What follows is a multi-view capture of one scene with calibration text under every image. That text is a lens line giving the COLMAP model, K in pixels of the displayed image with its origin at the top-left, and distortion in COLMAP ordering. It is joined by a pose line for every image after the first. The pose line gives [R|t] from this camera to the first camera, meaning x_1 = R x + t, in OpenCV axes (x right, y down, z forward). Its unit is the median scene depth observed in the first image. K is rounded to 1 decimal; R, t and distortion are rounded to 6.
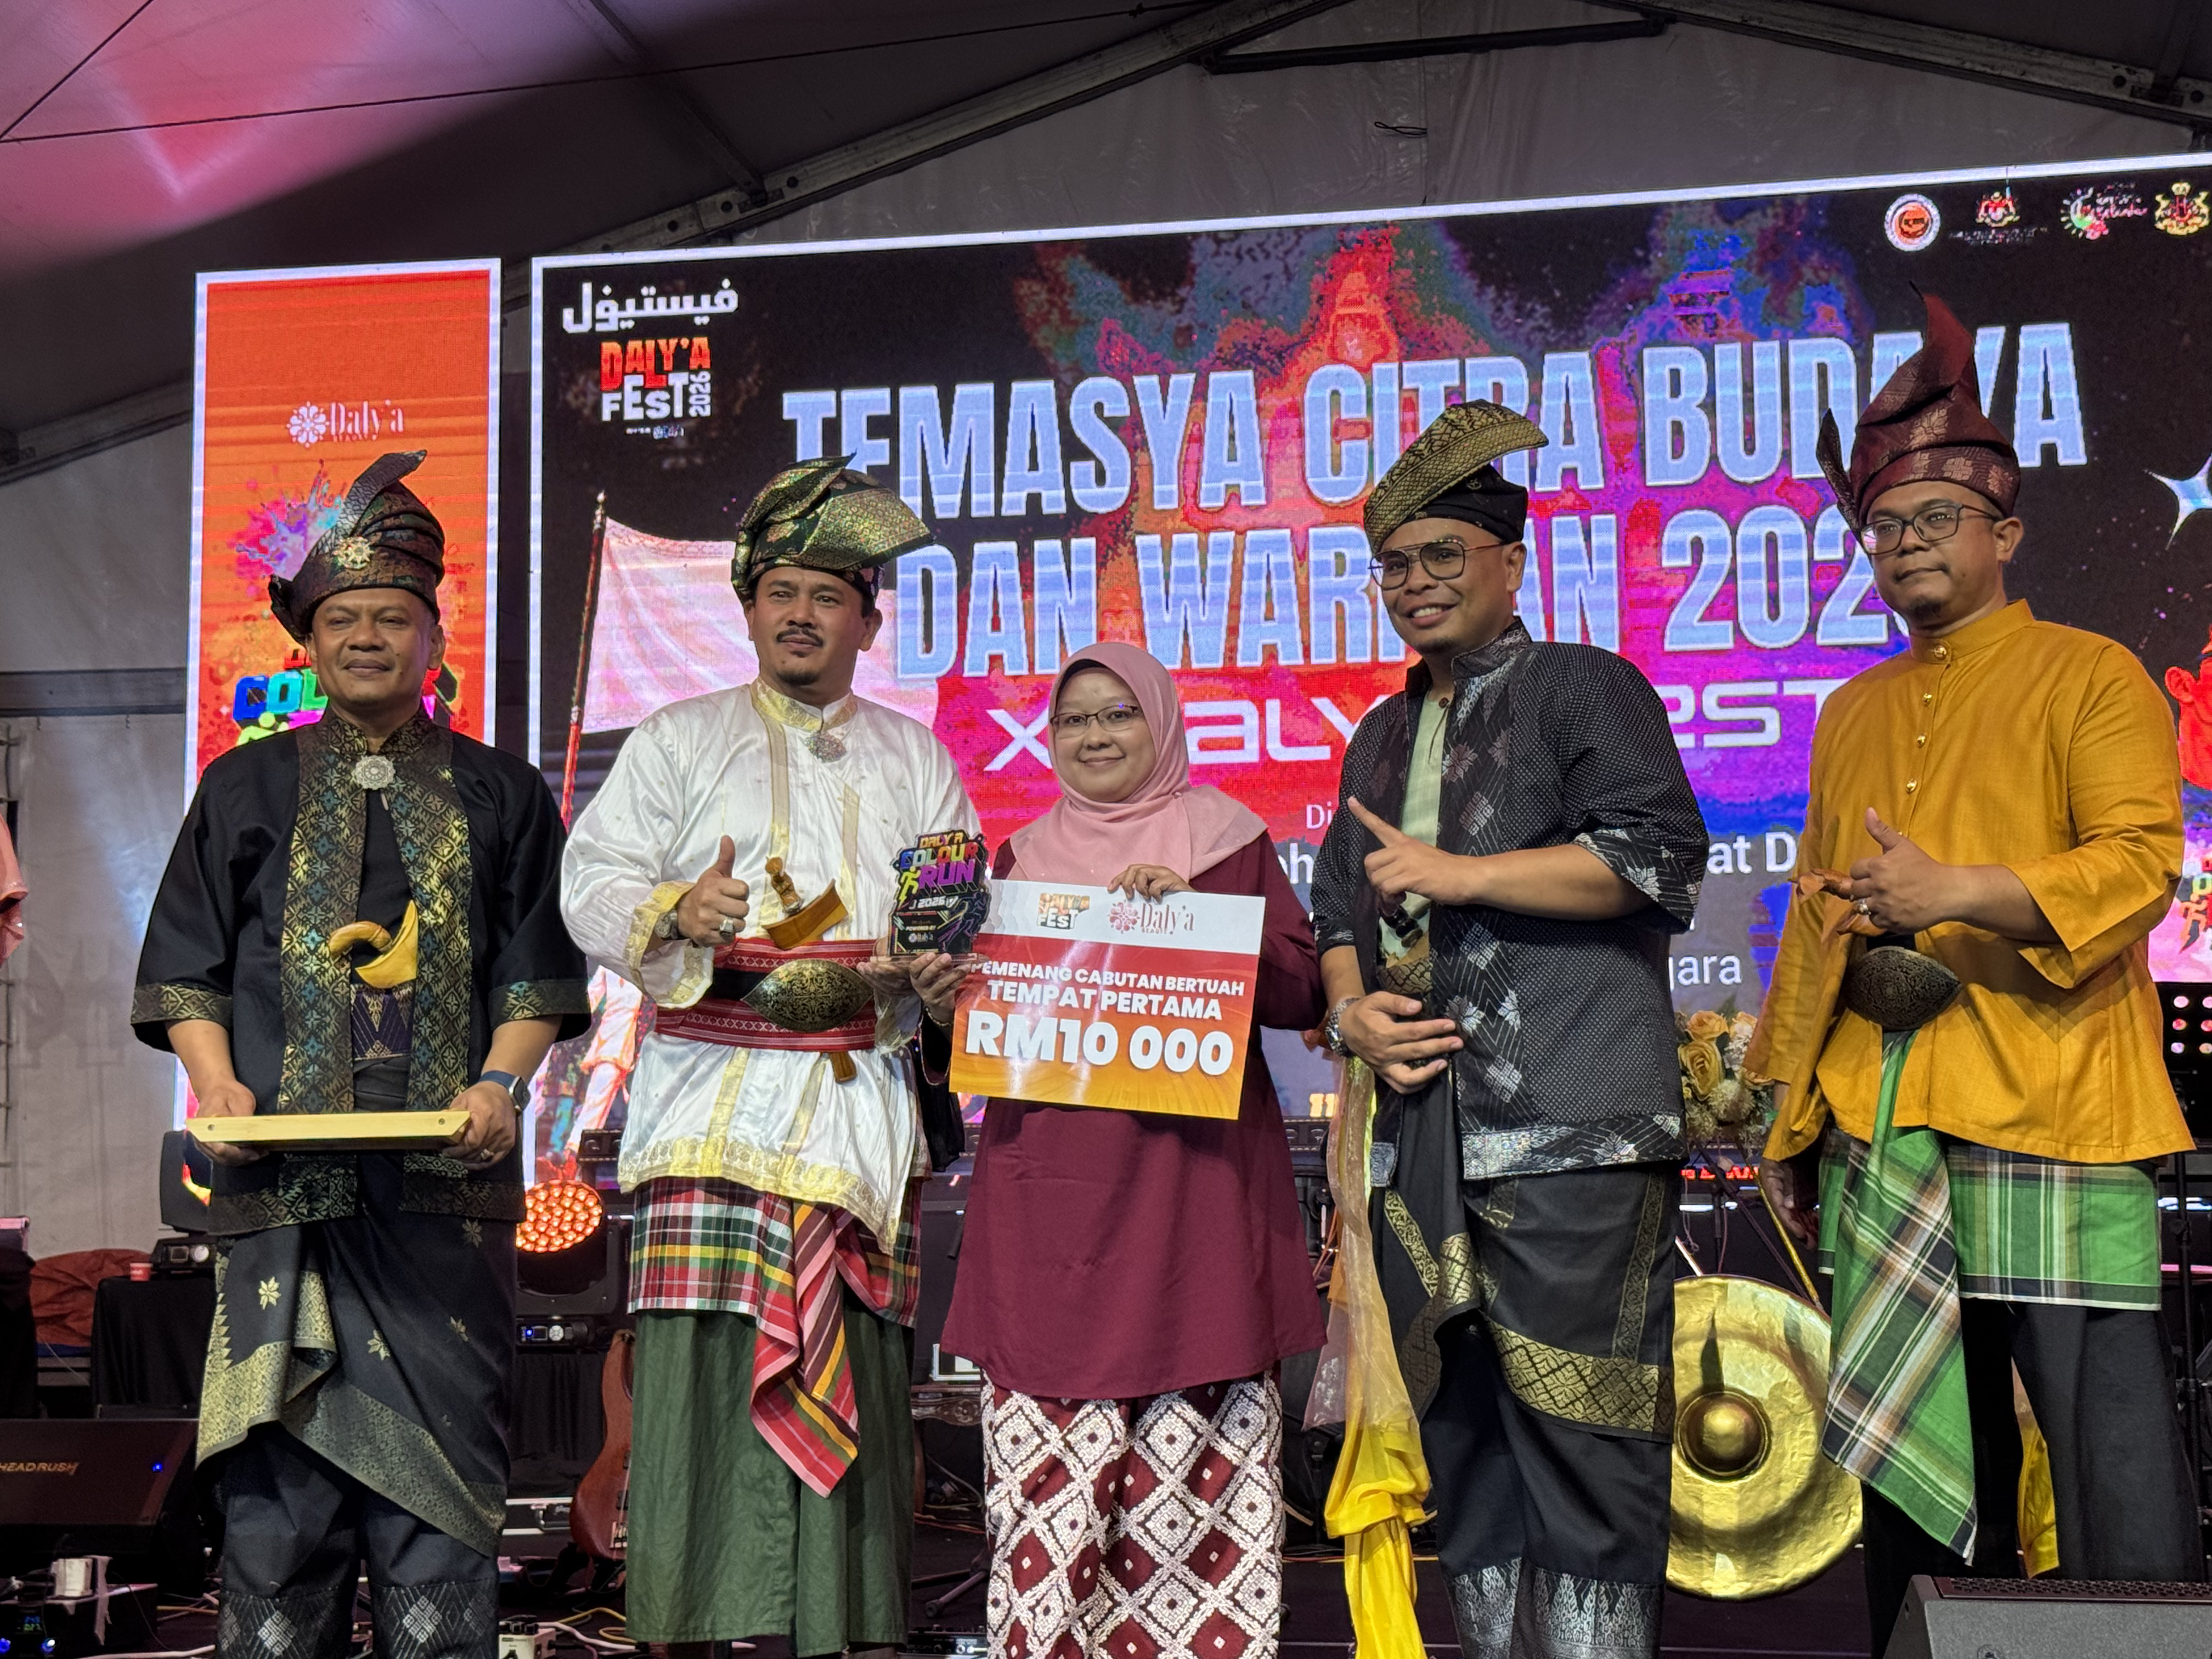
lens RADIAL K [[3597.0, 0, 1100.9], [0, 3597.0, 790.8], [0, 0, 1]] dist [0.170657, 0.000000]
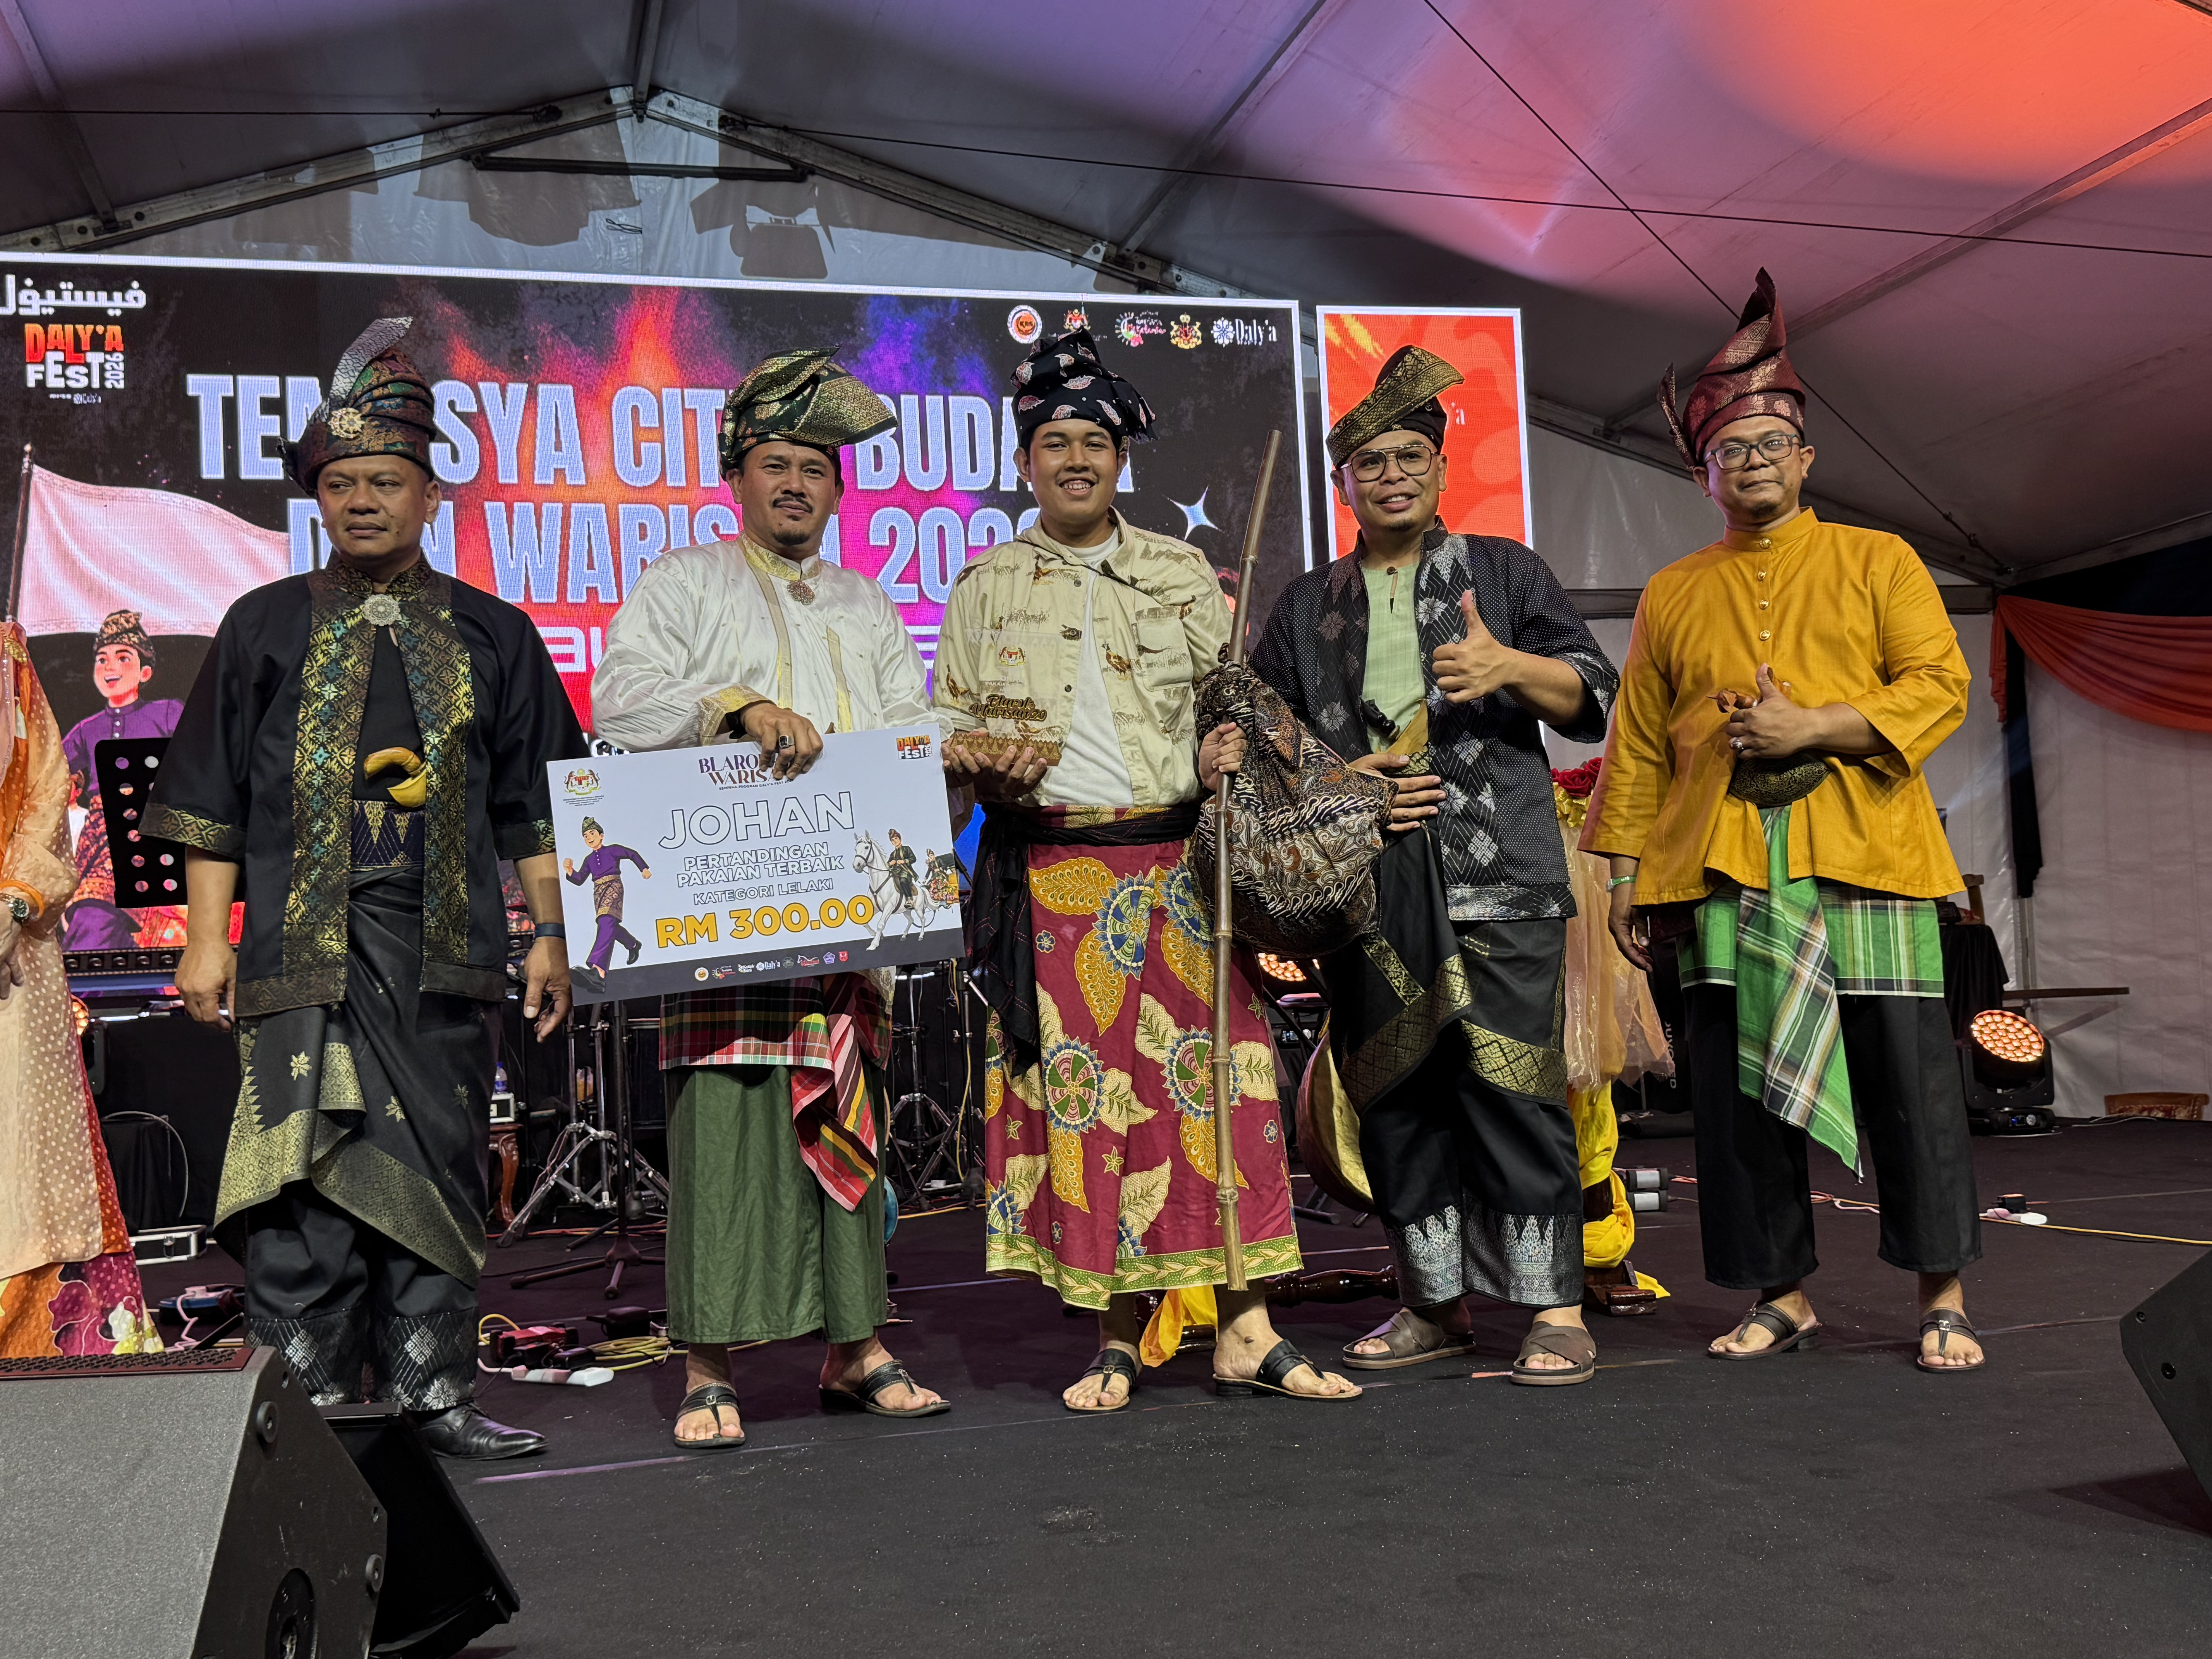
lens RADIAL K [[2298.2, 0, 1115.5], [0, 2298.2, 827.1], [0, 0, 1]] dist [0.060765, 0.000000]
pose [[0.902763, -0.006536, 0.430088, -0.152064], [-0.010312, 0.999268, 0.036831, 0.016535], [-0.430014, -0.037685, 0.902035, 0.114227]]
